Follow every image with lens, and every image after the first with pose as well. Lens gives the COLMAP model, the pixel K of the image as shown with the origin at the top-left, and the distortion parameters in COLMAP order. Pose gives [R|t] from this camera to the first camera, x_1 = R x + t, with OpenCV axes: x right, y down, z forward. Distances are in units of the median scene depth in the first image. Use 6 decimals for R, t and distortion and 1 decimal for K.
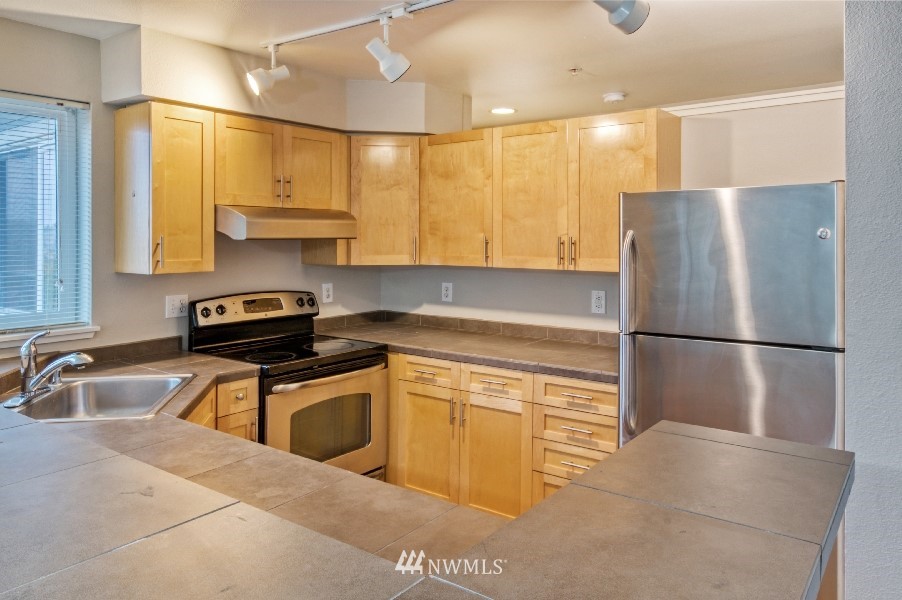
lens RADIAL K [[634.1, 0, 462.4], [0, 634.1, 246.2], [0, 0, 1]] dist [0.009740, 0.005654]
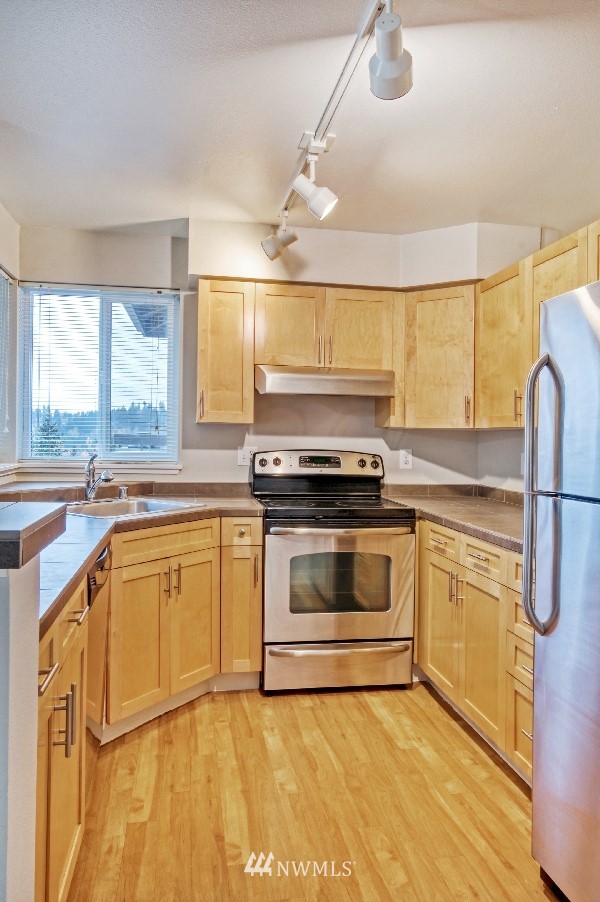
lens RADIAL K [[634.1, 0, 312.0], [0, 634.1, 445.9], [0, 0, 1]] dist [0.009740, 0.005654]
pose [[0.746430, 0.027322, -0.664903, 0.408191], [-0.032687, 0.999456, 0.004374, 0.065635], [0.664661, 0.018469, 0.746917, 0.206820]]
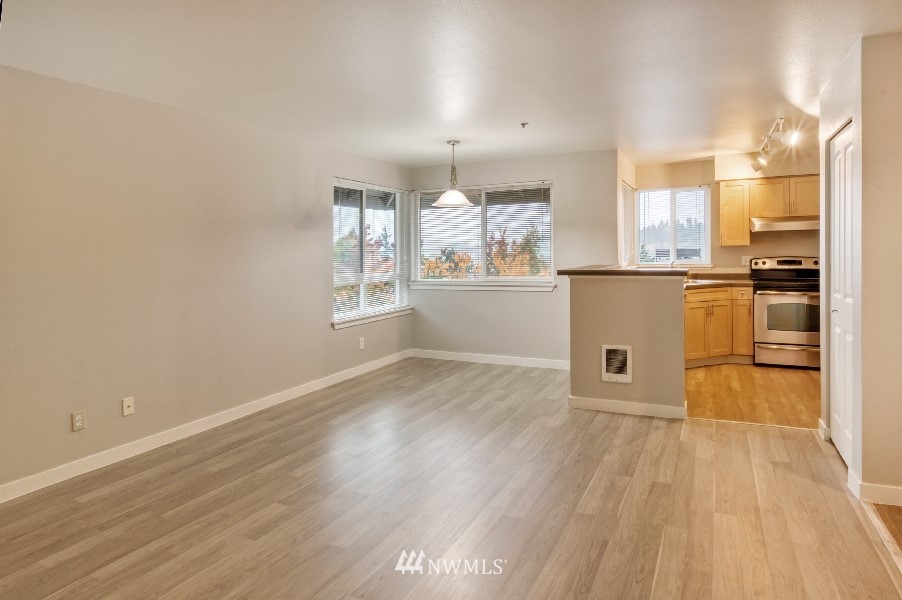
lens RADIAL K [[525.4, 0, 452.8], [0, 525.4, 263.9], [0, 0, 1]] dist [0.005187, 0.002138]
pose [[0.165597, 0.018305, -0.986024, 1.311805], [-0.002283, 0.999832, 0.018178, 0.071522], [0.986191, -0.000759, 0.165611, -0.426097]]
